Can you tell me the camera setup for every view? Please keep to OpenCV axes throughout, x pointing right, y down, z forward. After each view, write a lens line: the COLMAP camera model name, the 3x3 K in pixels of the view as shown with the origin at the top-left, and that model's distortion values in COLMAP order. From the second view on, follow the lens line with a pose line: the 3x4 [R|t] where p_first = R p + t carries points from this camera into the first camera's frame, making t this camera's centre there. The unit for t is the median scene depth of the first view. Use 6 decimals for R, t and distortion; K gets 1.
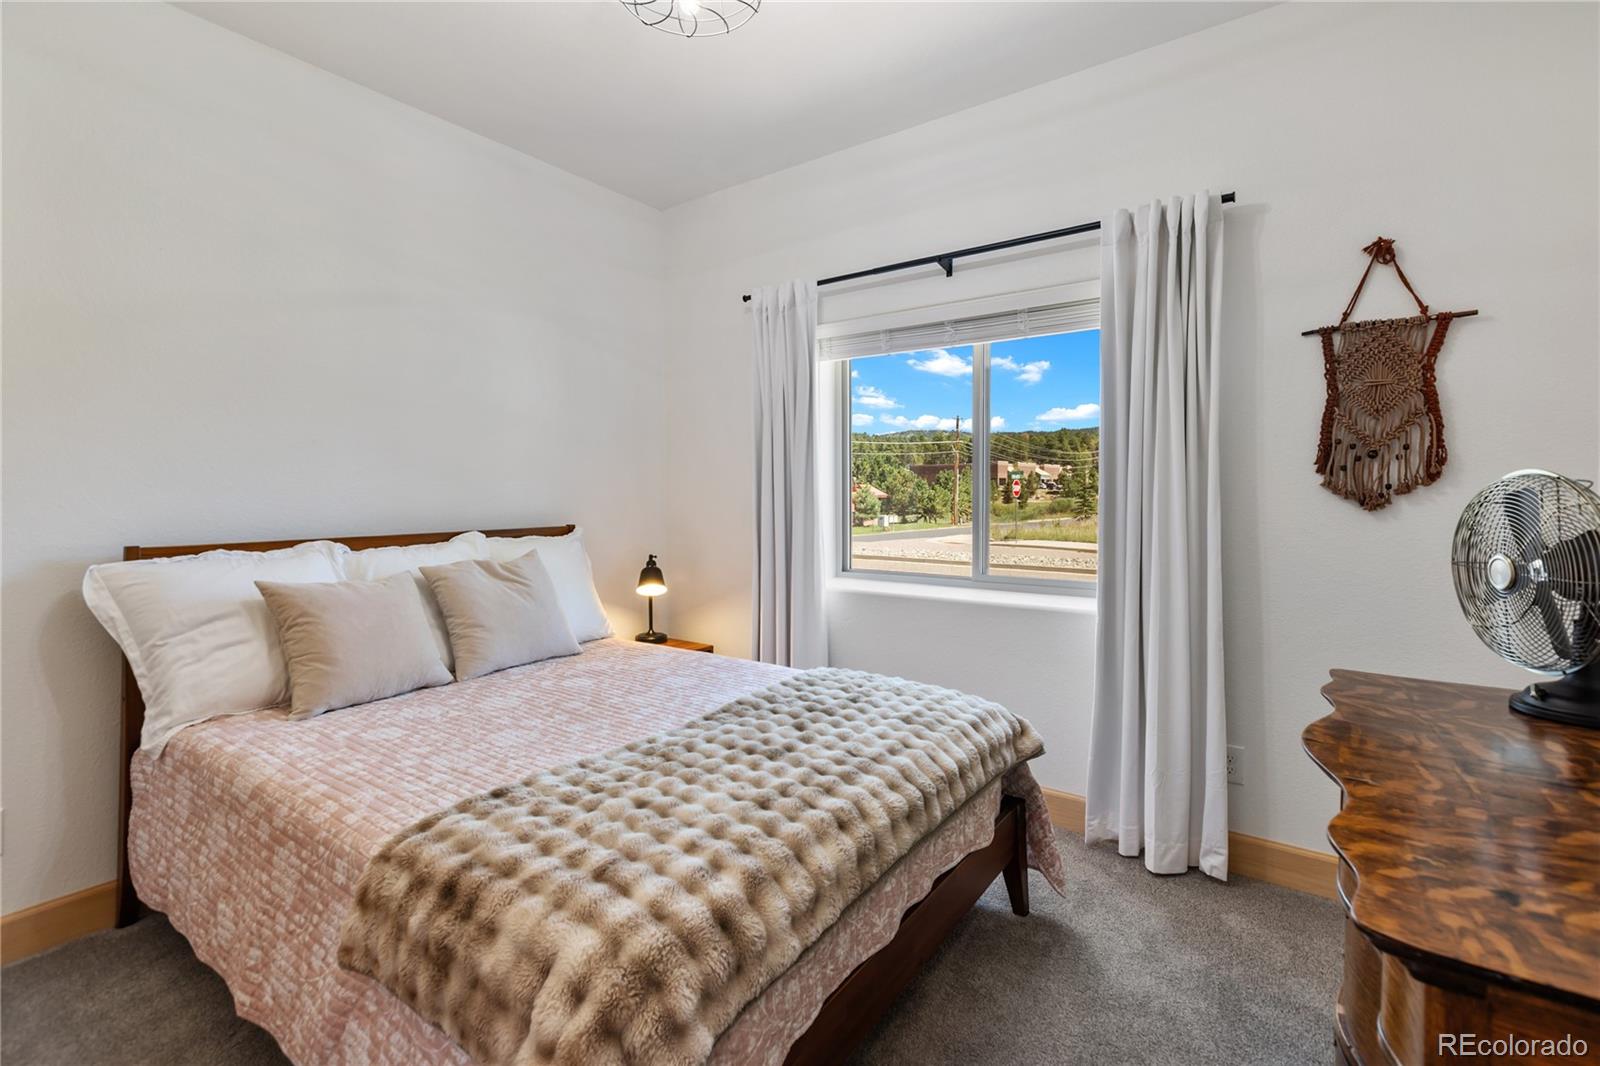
lens RADIAL K [[746.9, 0, 805.7], [0, 746.9, 510.7], [0, 0, 1]] dist [0.004080, 0.000862]
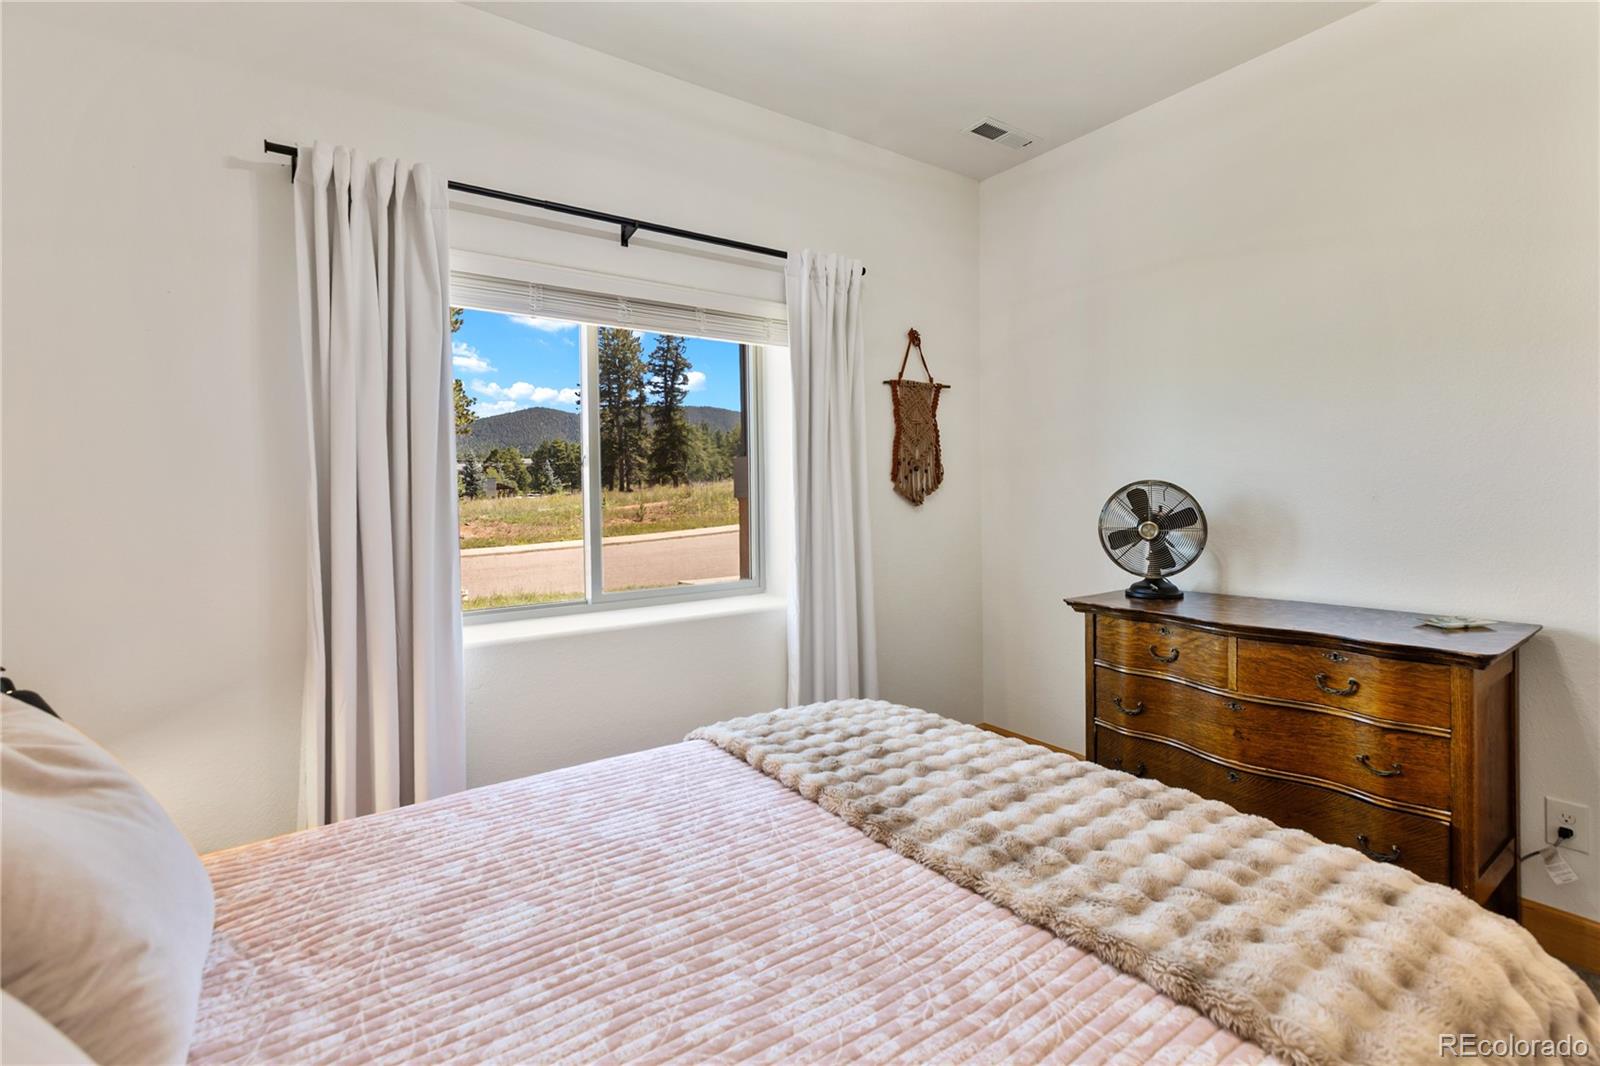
lens RADIAL K [[746.9, 0, 799.7], [0, 746.9, 491.1], [0, 0, 1]] dist [0.004080, 0.000862]
pose [[0.305346, -0.002600, 0.952238, -0.752068], [0.036825, 0.999280, -0.009080, -0.024449], [-0.951529, 0.037839, 0.305222, 0.748700]]
